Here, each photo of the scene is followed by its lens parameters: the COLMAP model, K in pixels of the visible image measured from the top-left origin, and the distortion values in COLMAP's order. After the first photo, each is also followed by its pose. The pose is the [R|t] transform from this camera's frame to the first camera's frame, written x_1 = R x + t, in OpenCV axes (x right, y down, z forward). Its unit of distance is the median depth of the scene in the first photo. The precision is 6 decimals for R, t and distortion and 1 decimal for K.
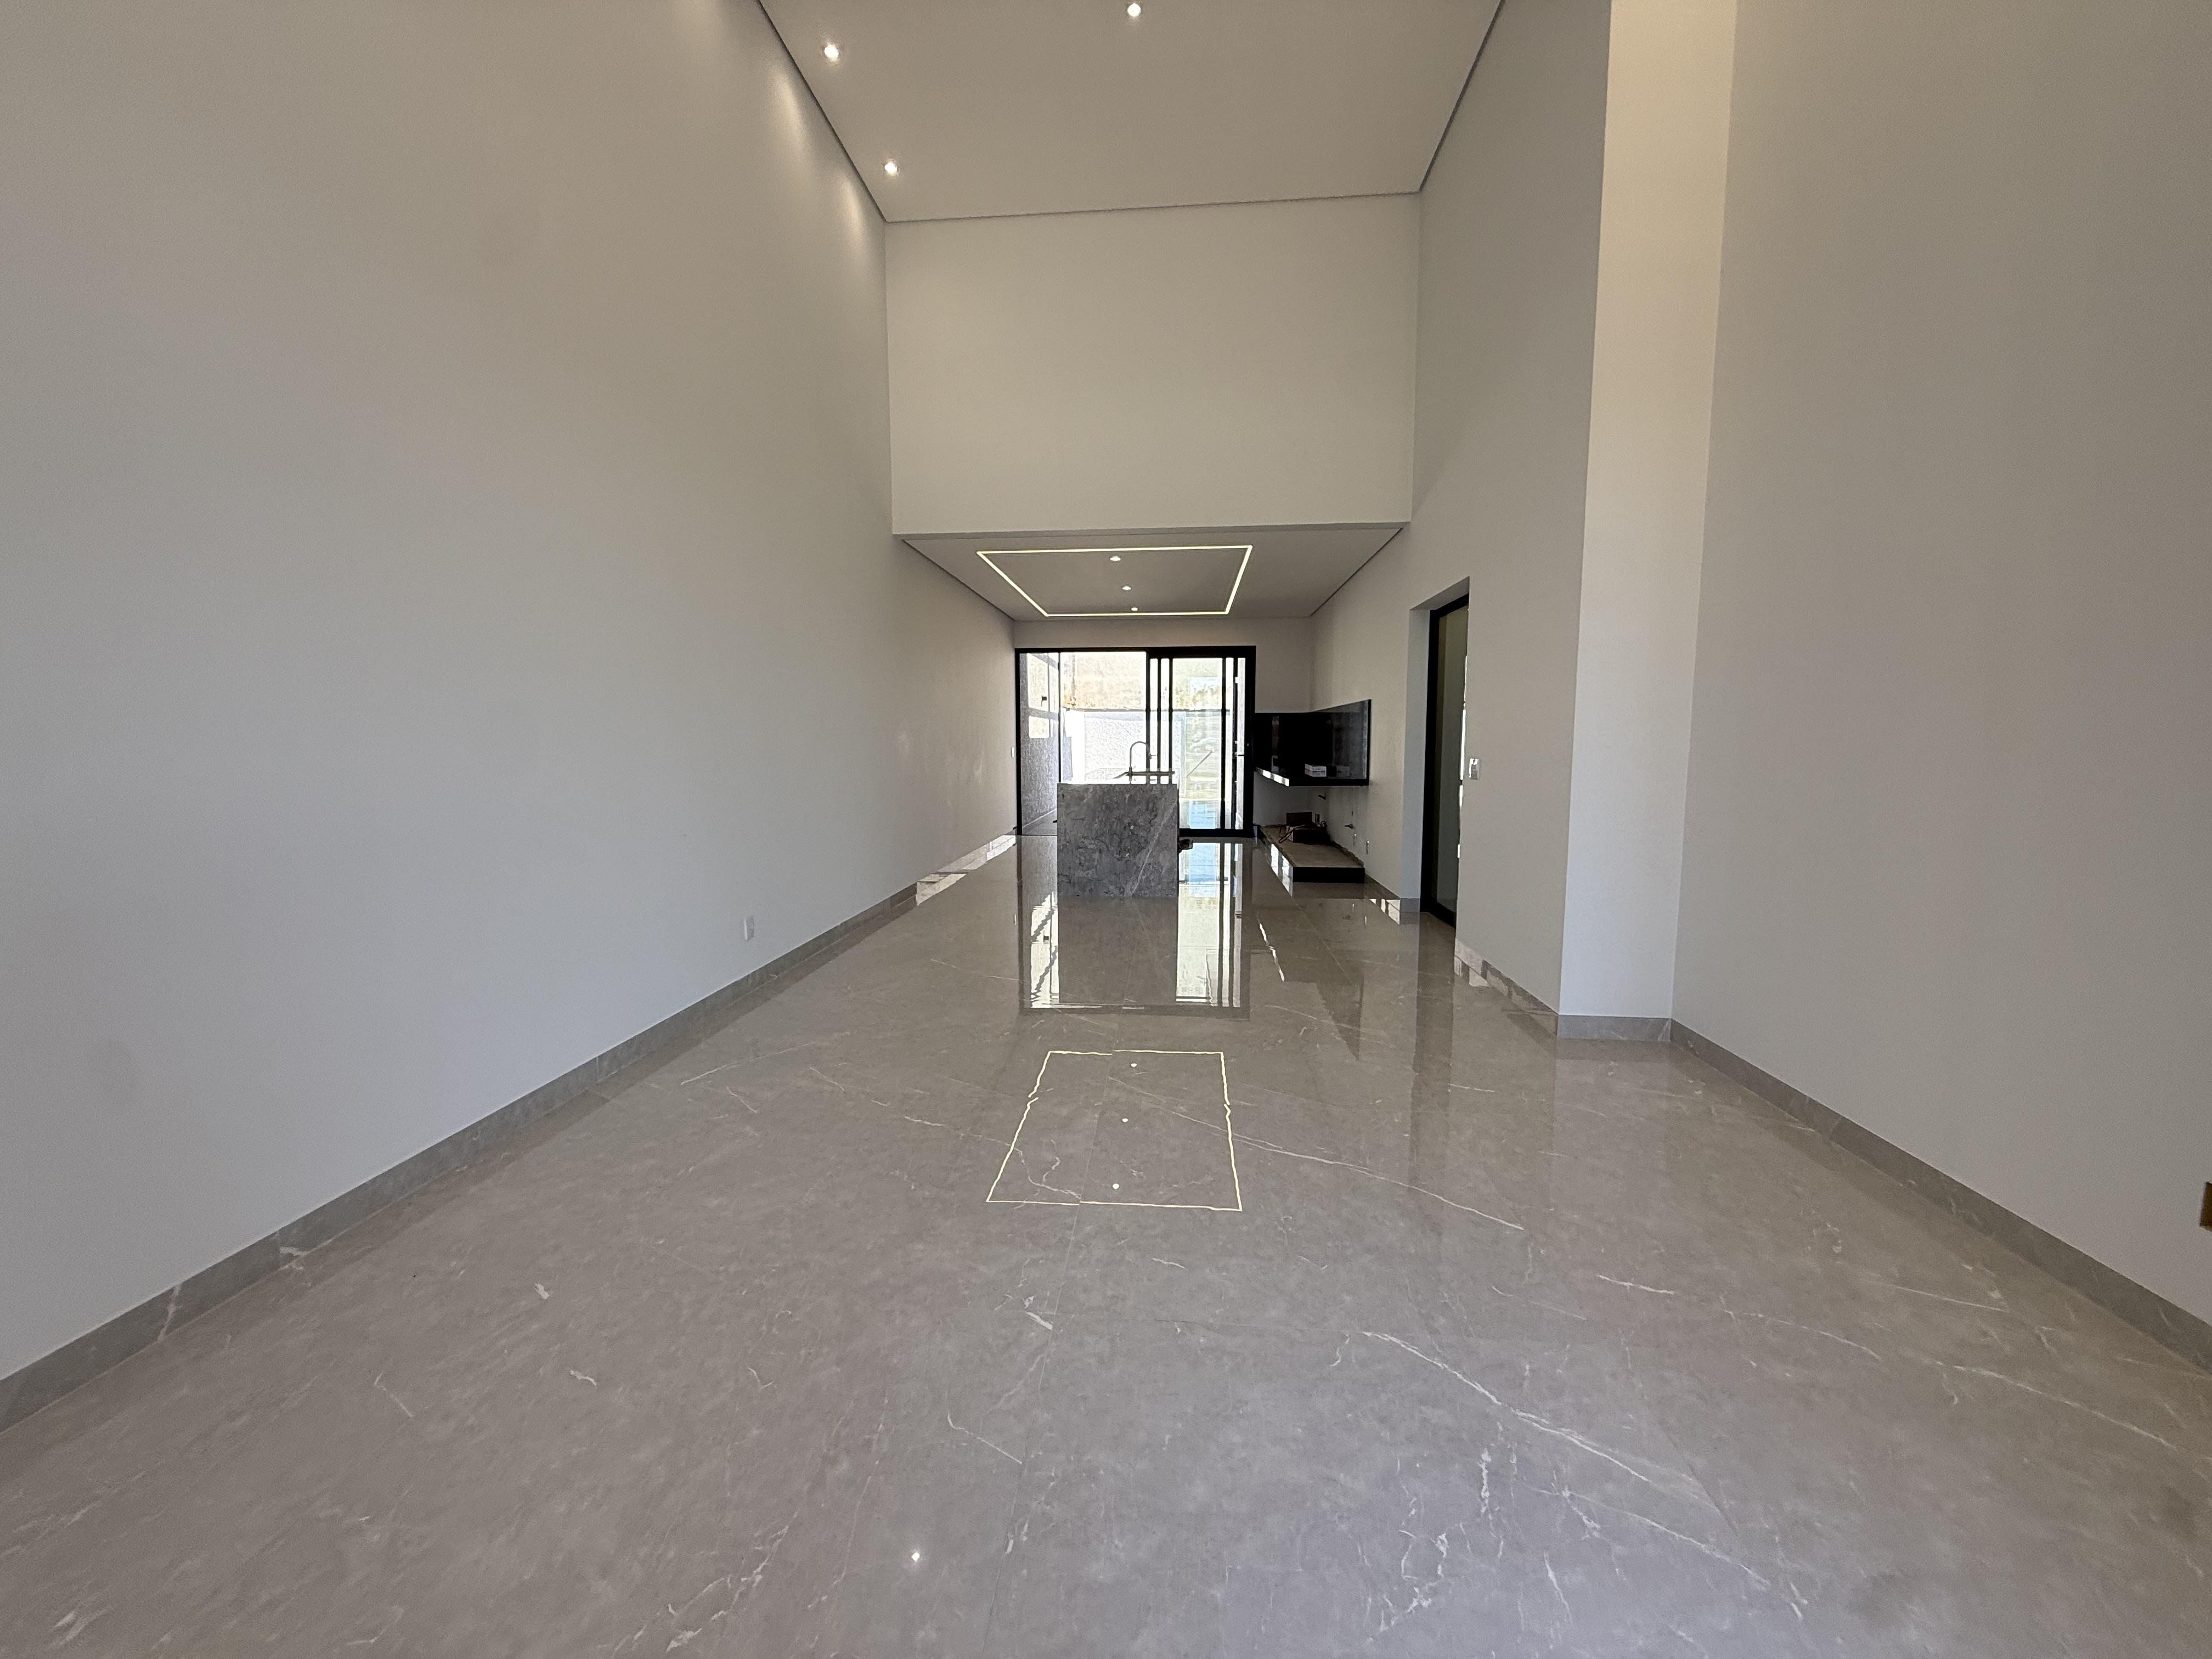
lens RADIAL K [[877.0, 0, 1101.2], [0, 877.0, 826.2], [0, 0, 1]] dist [0.000772, -0.000515]
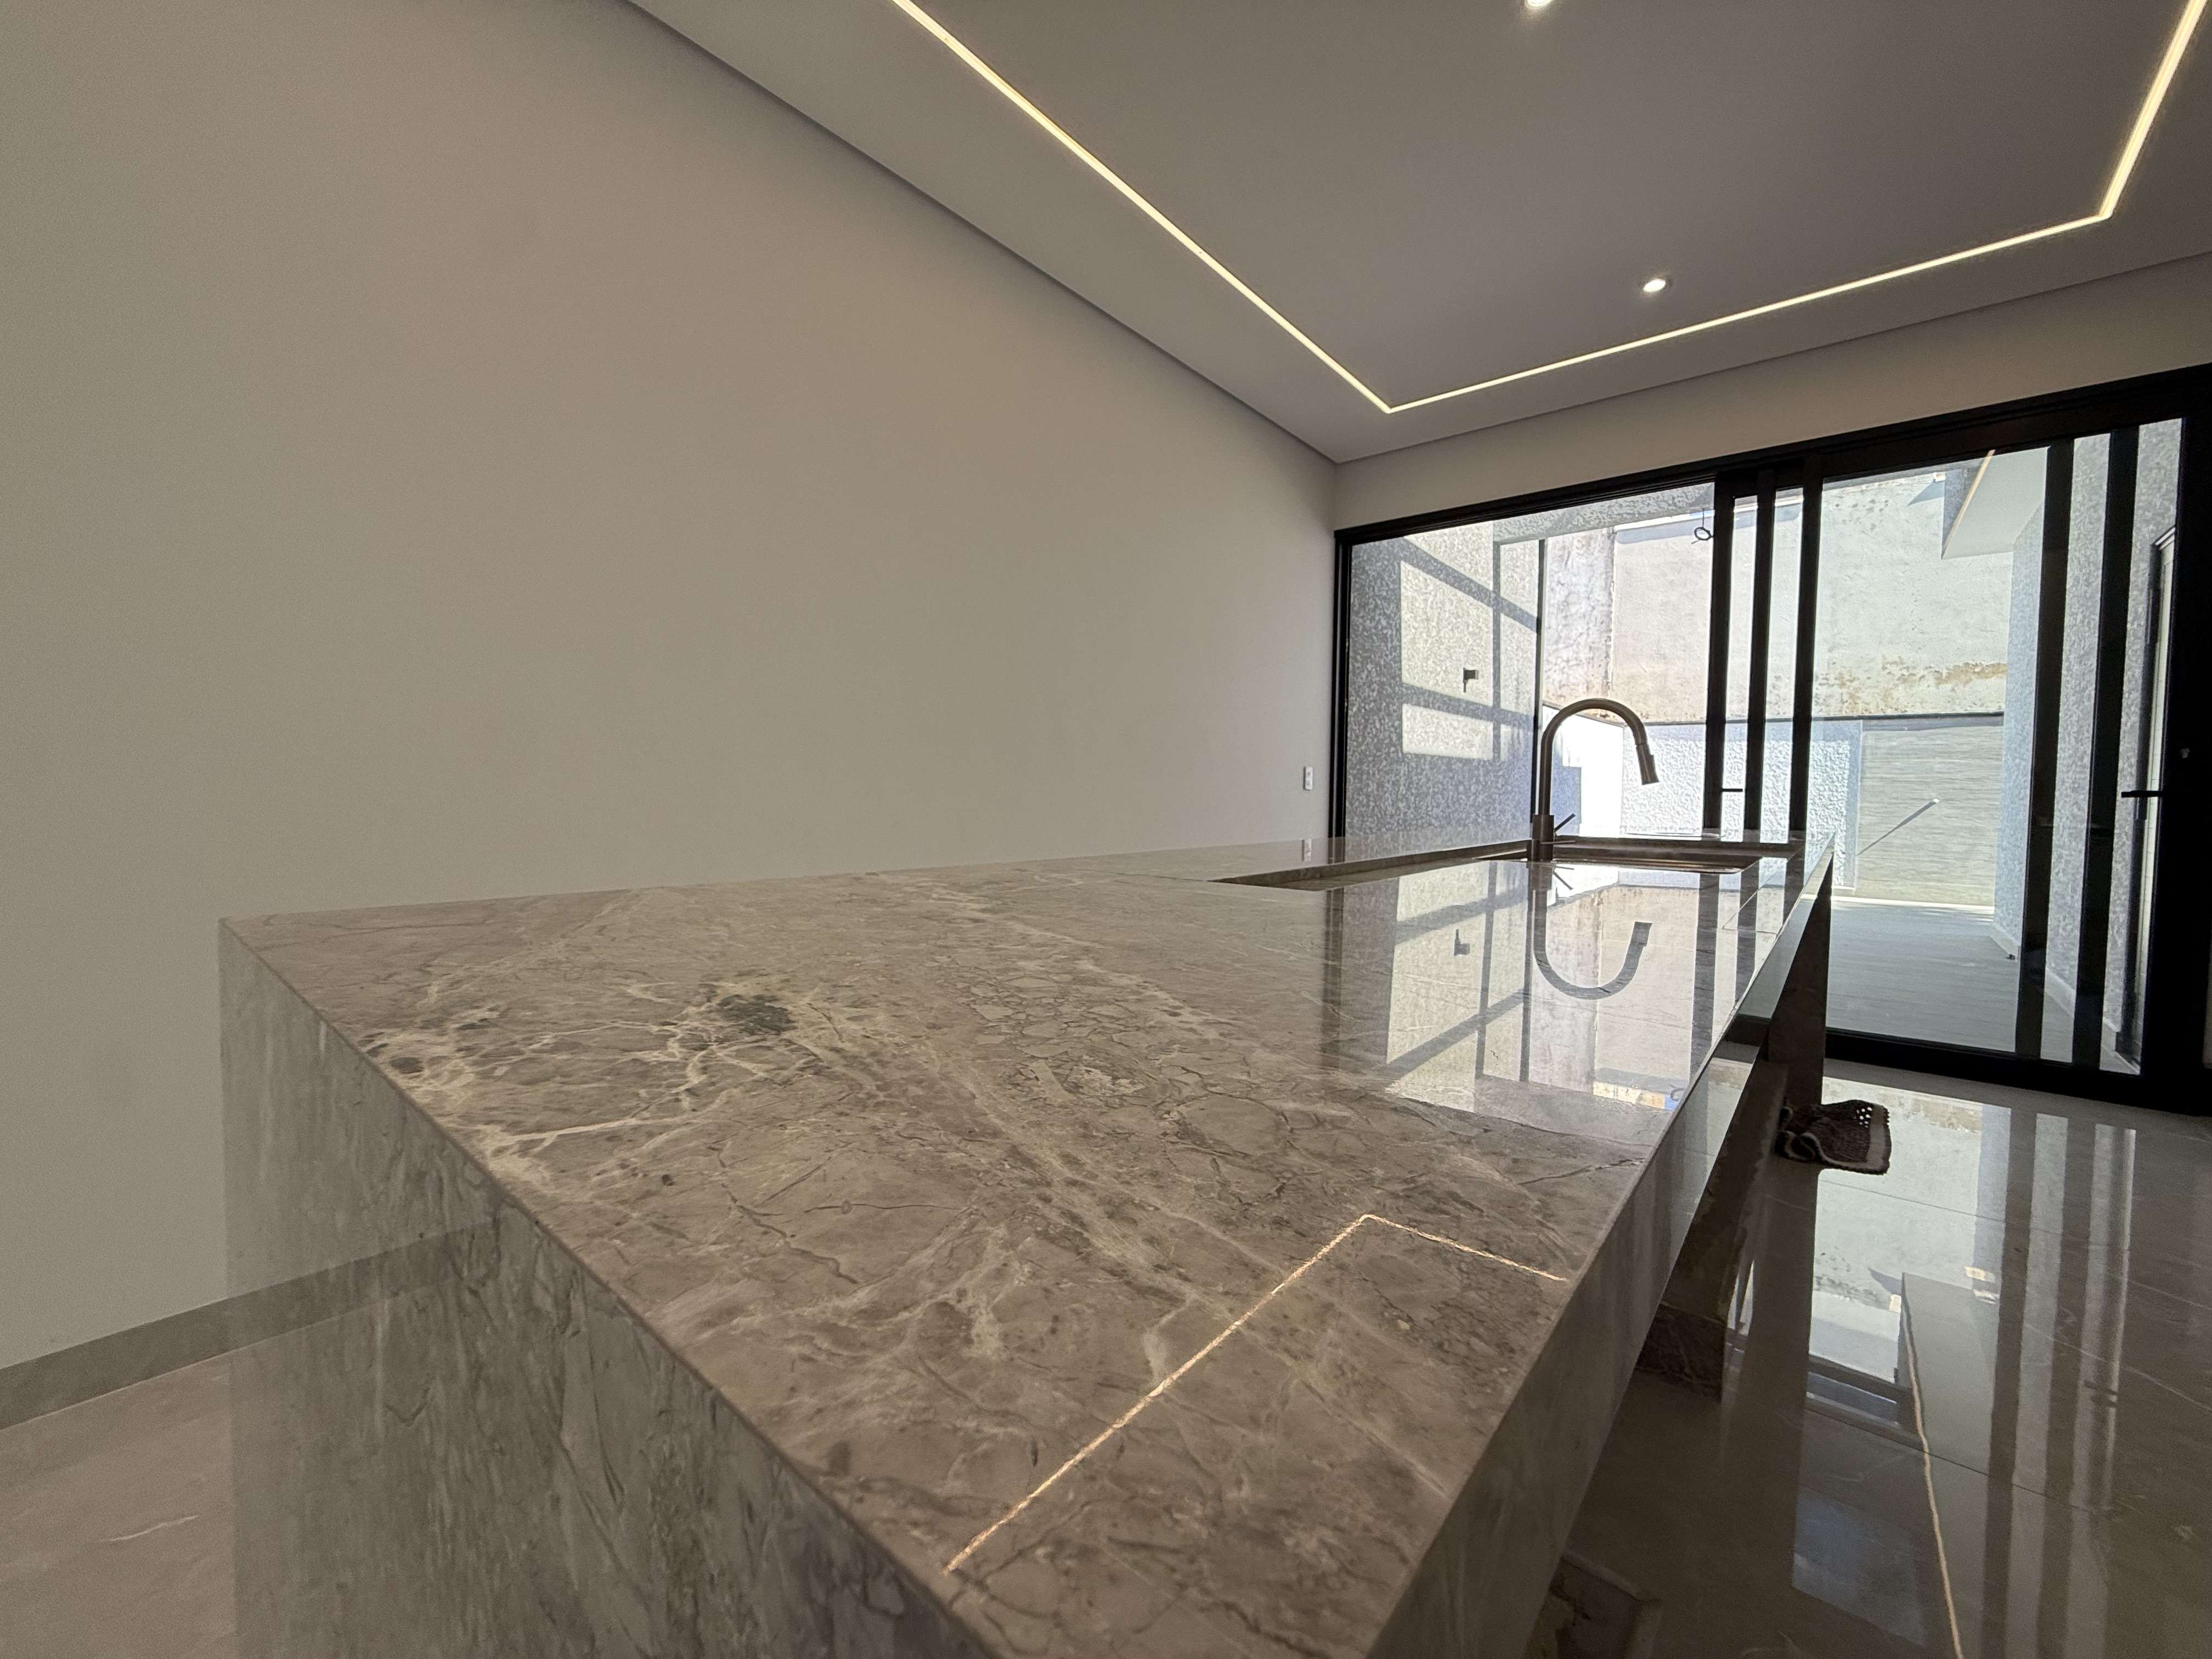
lens RADIAL K [[877.0, 0, 1101.2], [0, 877.0, 826.2], [0, 0, 1]] dist [0.000772, -0.000515]
pose [[0.822081, 0.031334, -0.568508, 0.052136], [-0.059365, 0.997760, -0.030851, -0.044533], [0.566267, 0.059111, 0.822099, 0.599434]]
